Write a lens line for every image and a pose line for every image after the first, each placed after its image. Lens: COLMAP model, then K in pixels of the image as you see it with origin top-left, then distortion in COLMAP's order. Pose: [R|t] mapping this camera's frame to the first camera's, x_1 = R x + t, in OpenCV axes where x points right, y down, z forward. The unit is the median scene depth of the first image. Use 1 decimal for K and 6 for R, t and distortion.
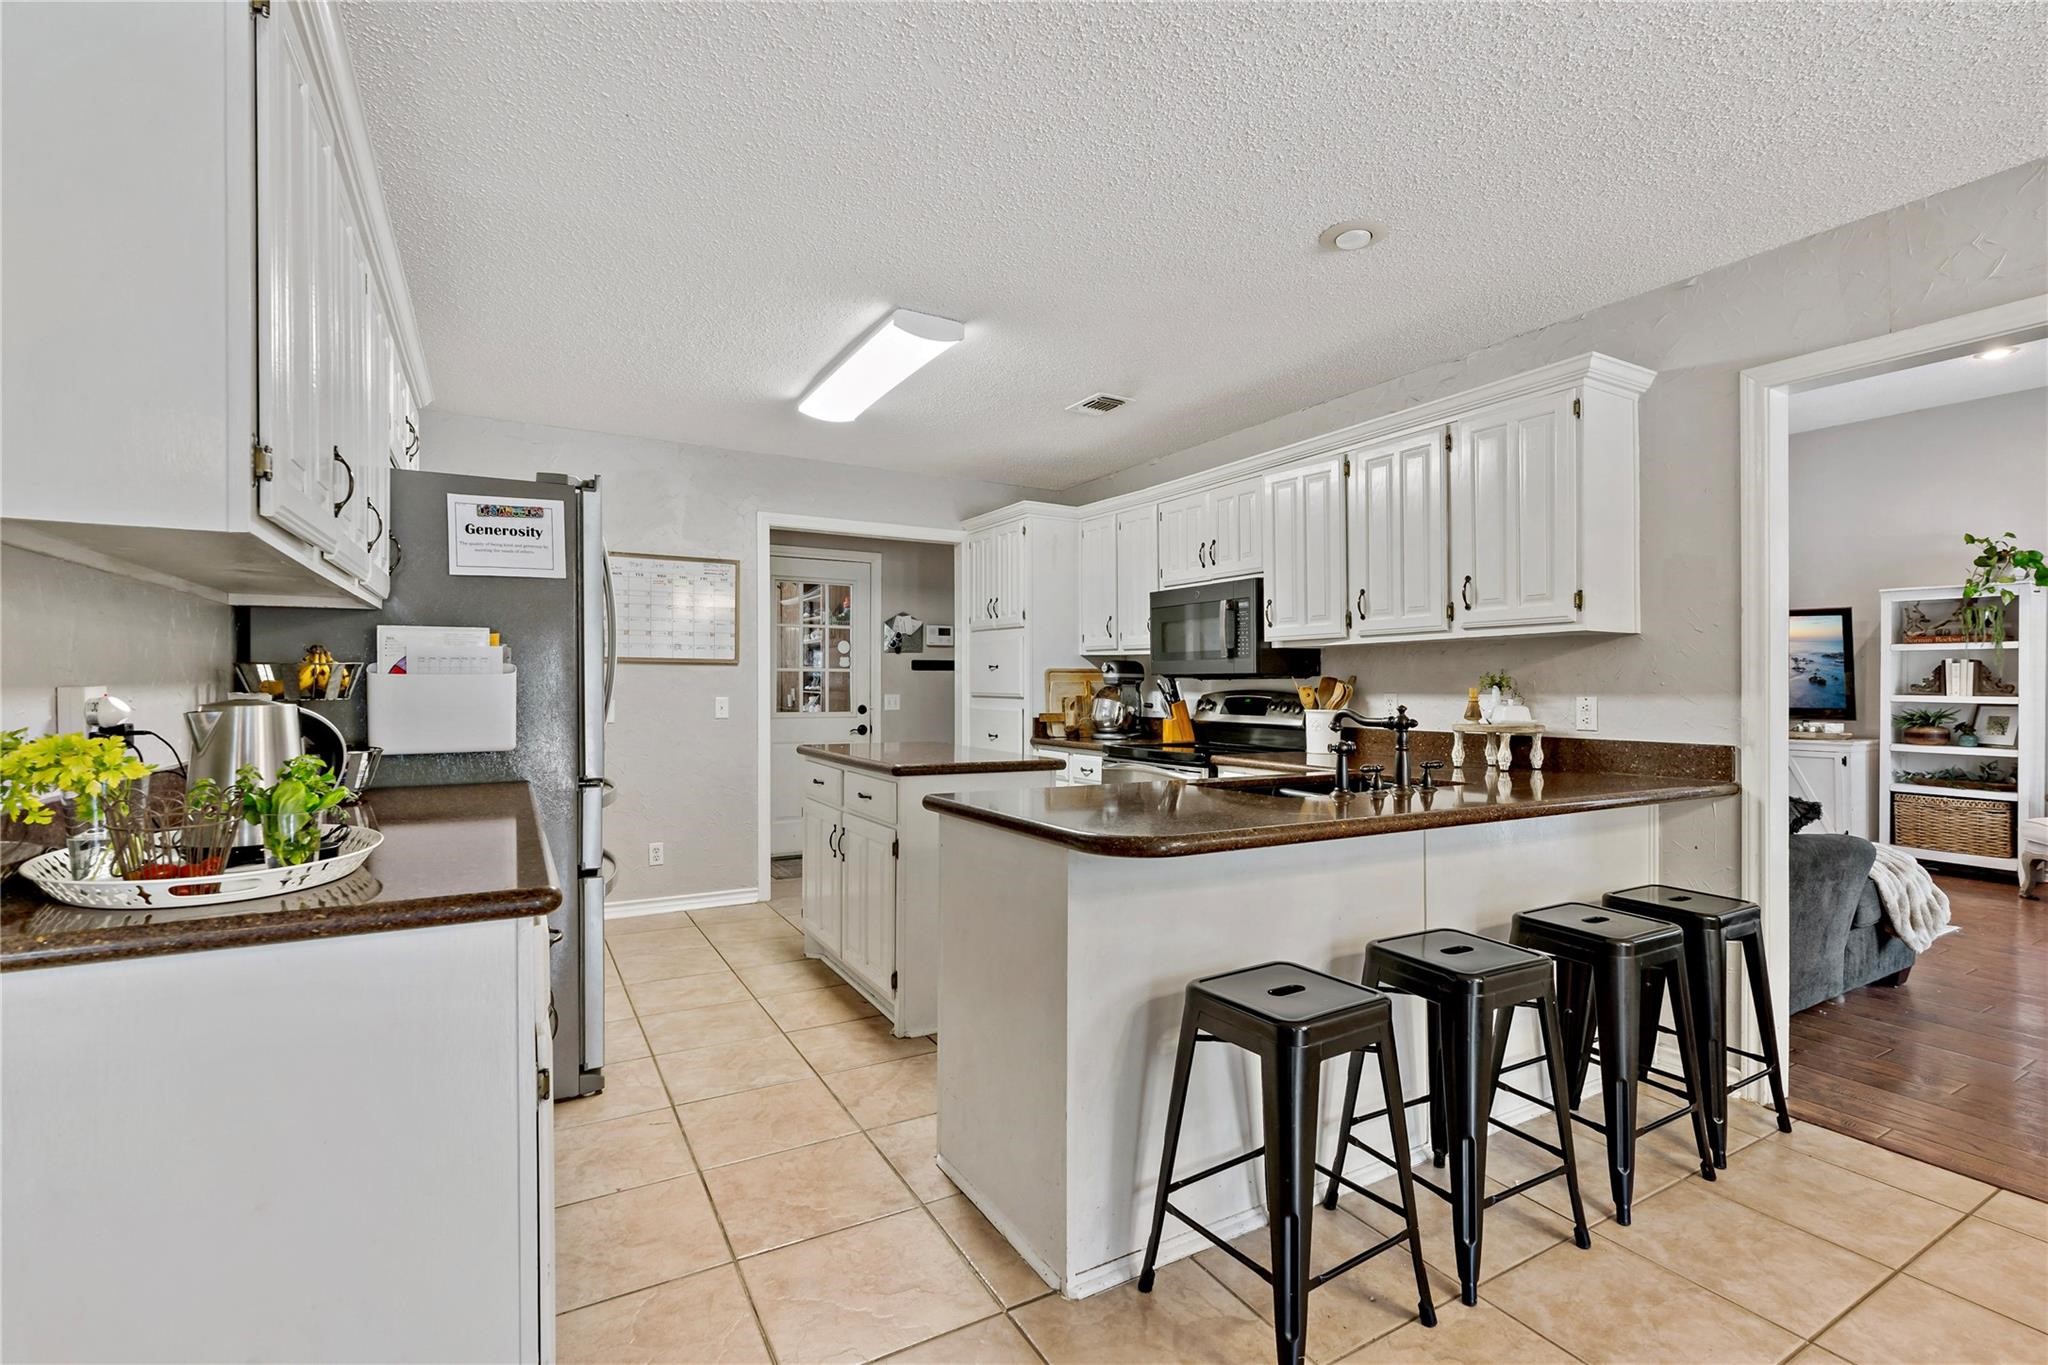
lens RADIAL K [[942.5, 0, 1094.5], [0, 942.5, 688.6], [0, 0, 1]] dist [-0.007207, 0.004209]
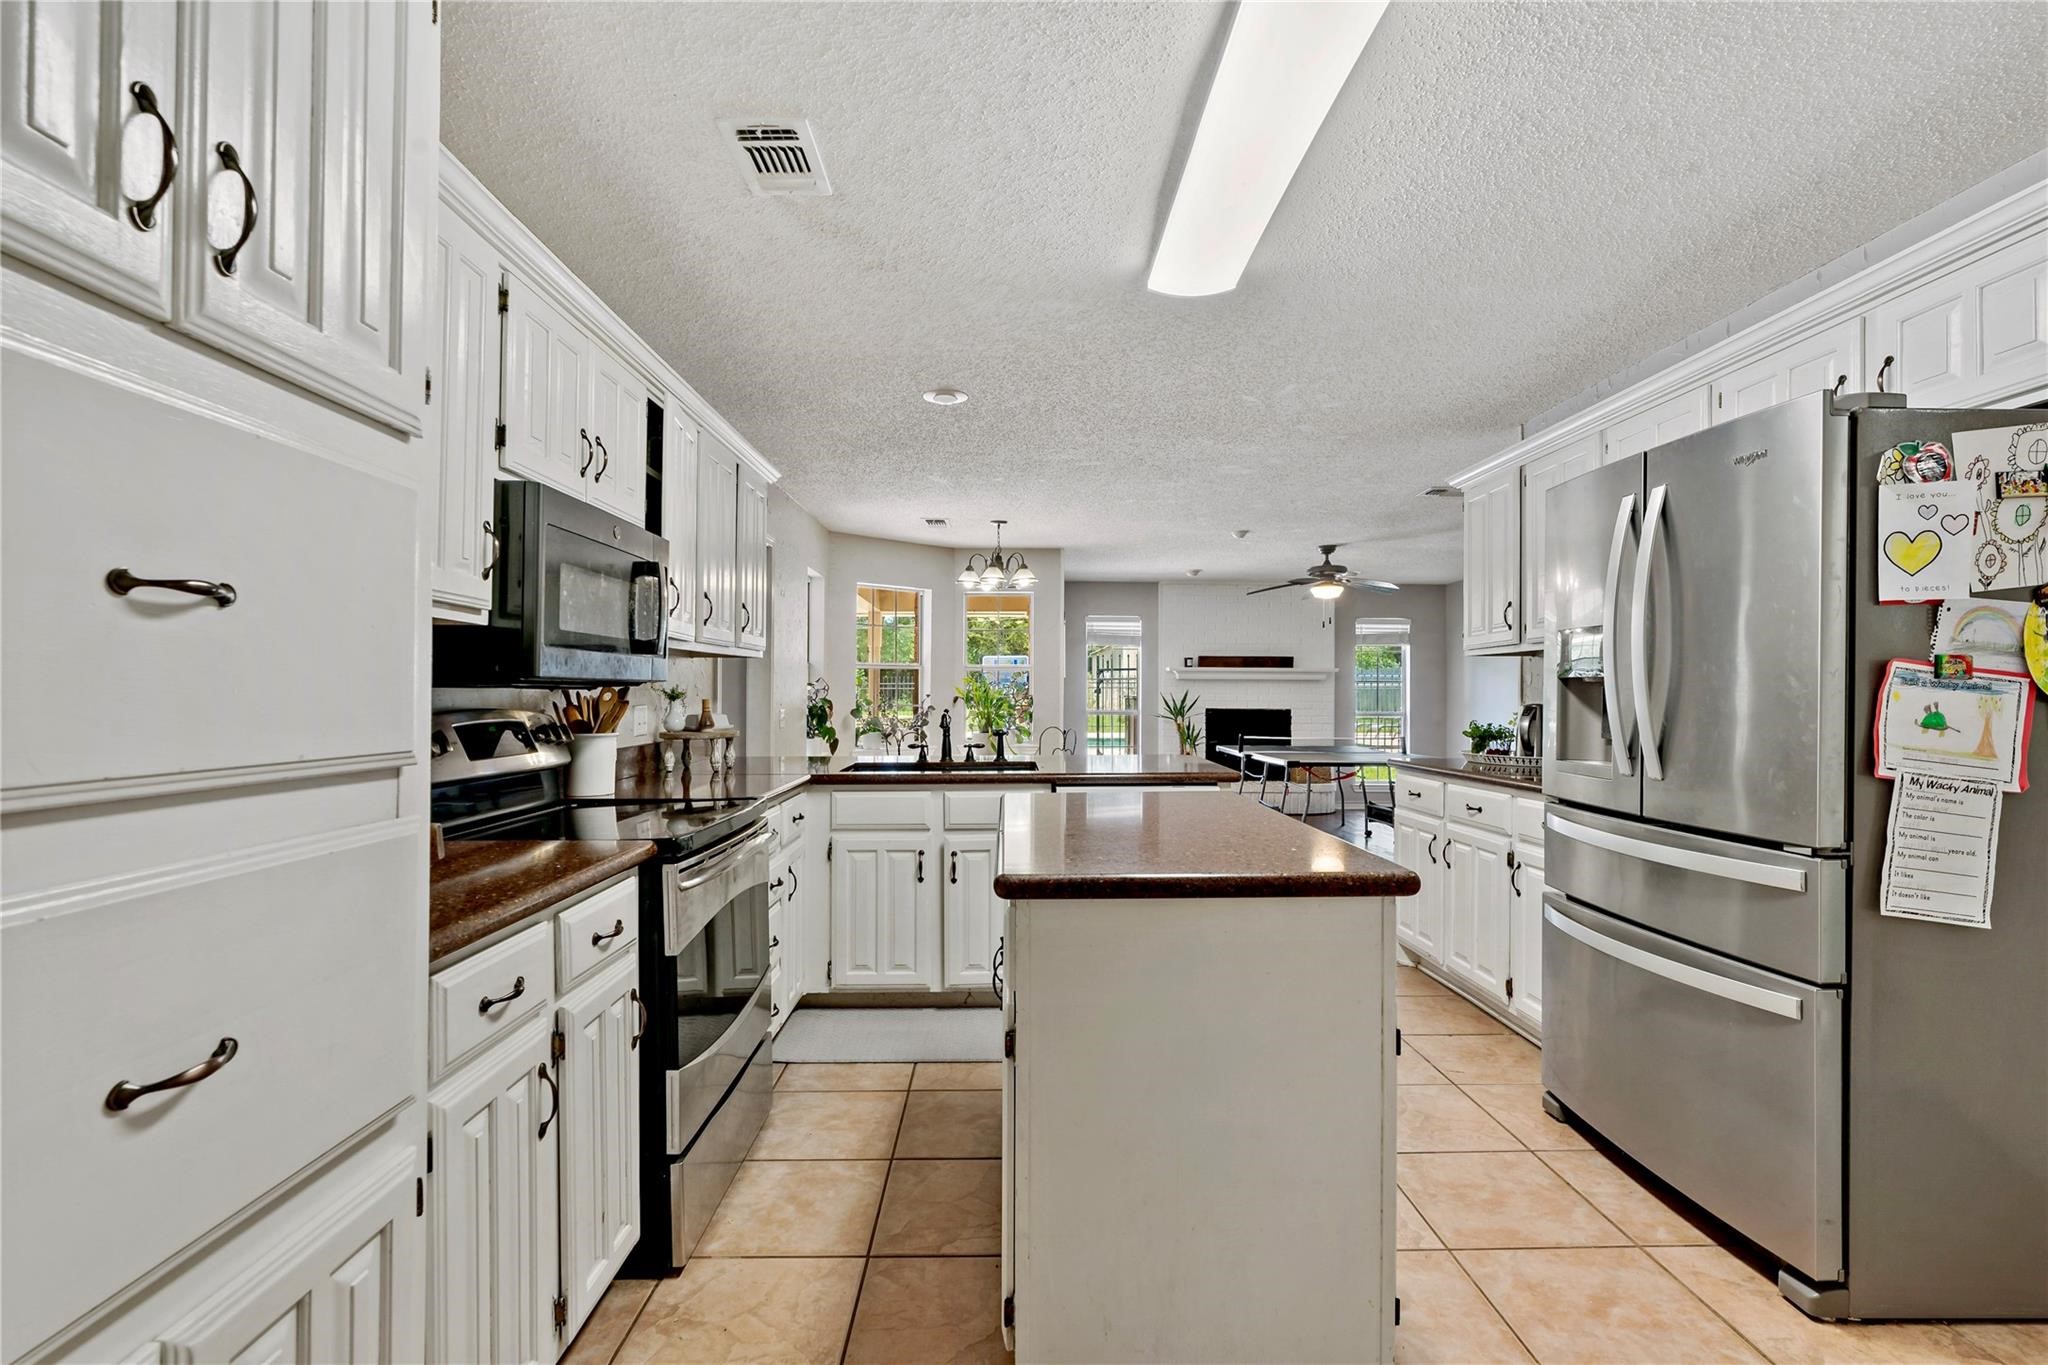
lens RADIAL K [[942.5, 0, 1014.6], [0, 942.5, 687.7], [0, 0, 1]] dist [-0.007207, 0.004209]
pose [[-0.849097, 0.000546, 0.528237, -0.448959], [0.002779, 0.999990, 0.003433, -0.021281], [-0.528230, 0.004383, -0.849090, 1.672640]]
